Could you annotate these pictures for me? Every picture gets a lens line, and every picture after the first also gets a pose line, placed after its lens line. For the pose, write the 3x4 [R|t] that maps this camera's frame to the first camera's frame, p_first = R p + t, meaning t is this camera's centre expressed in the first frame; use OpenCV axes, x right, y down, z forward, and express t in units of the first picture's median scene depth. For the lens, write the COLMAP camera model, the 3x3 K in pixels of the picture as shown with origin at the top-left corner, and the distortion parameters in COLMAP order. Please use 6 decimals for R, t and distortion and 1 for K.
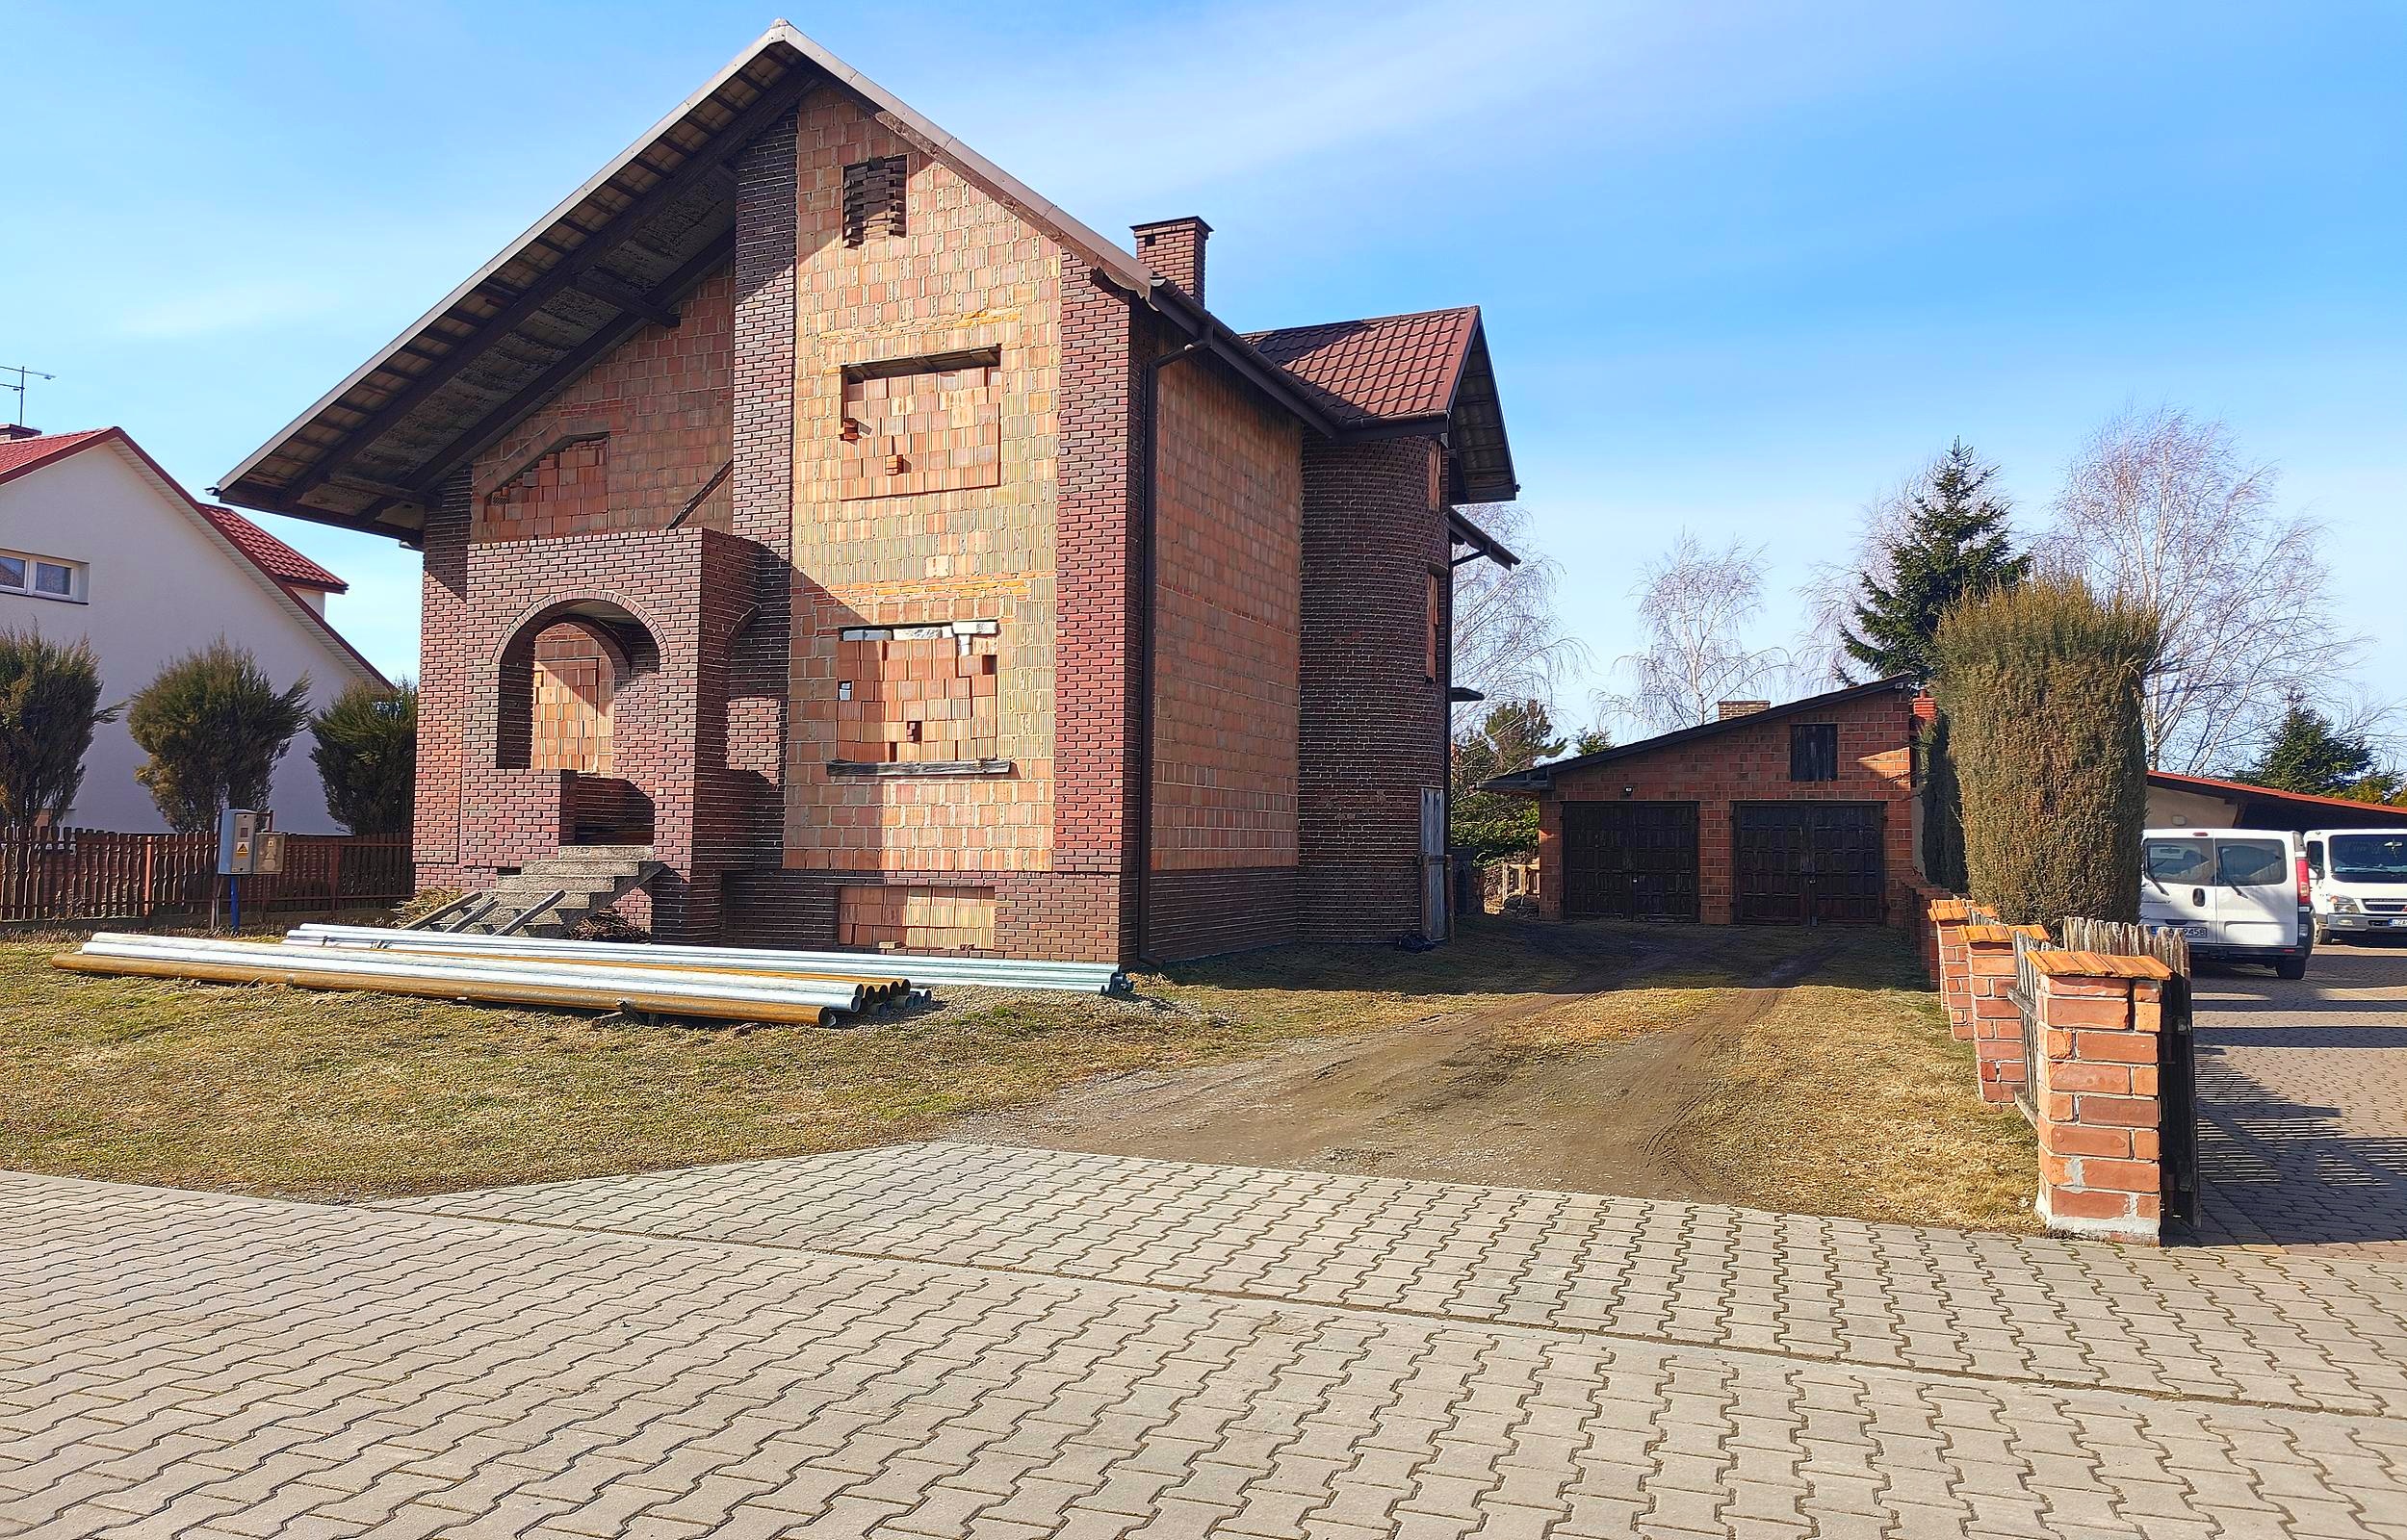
lens RADIAL K [[1614.4, 0, 1178.9], [0, 1614.4, 757.3], [0, 0, 1]] dist [0.037047, -0.039415]
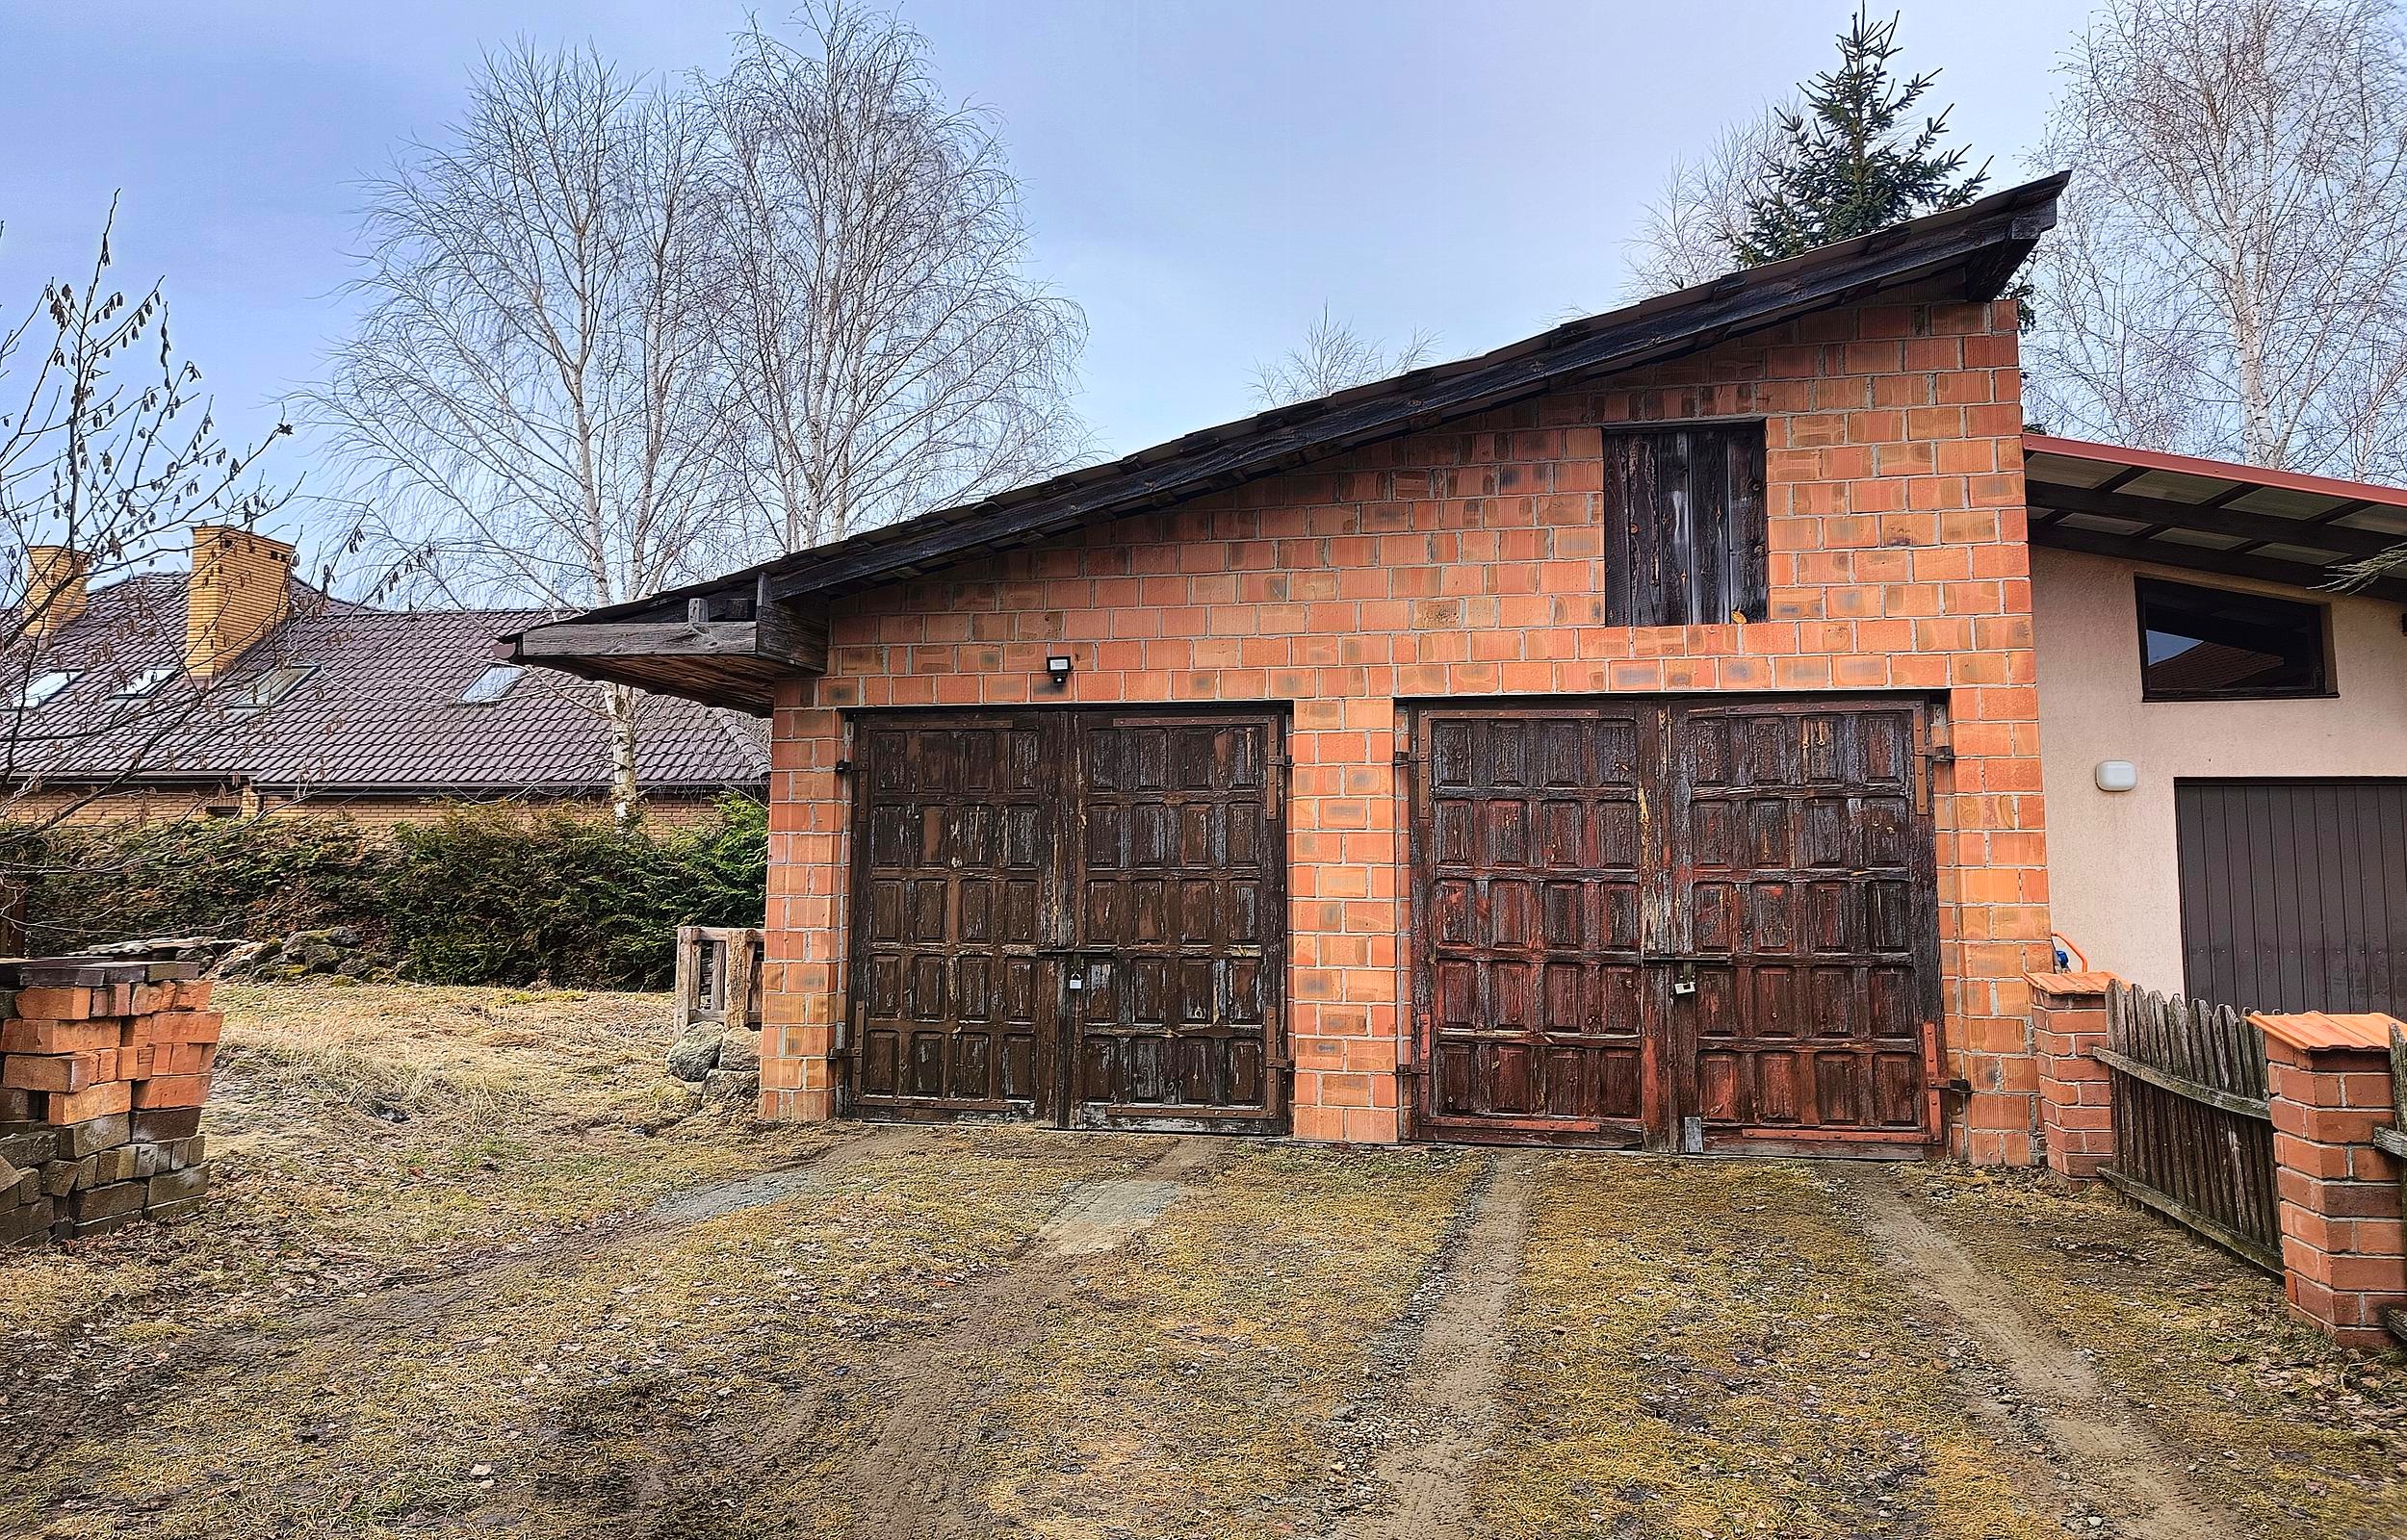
lens RADIAL K [[1614.4, 0, 1164.2], [0, 1614.4, 718.1], [0, 0, 1]] dist [0.037047, -0.039415]
pose [[0.984968, 0.013020, 0.172246, 0.427610], [-0.005707, 0.999064, -0.042881, 0.072113], [-0.172643, 0.041254, 0.984120, 1.240487]]
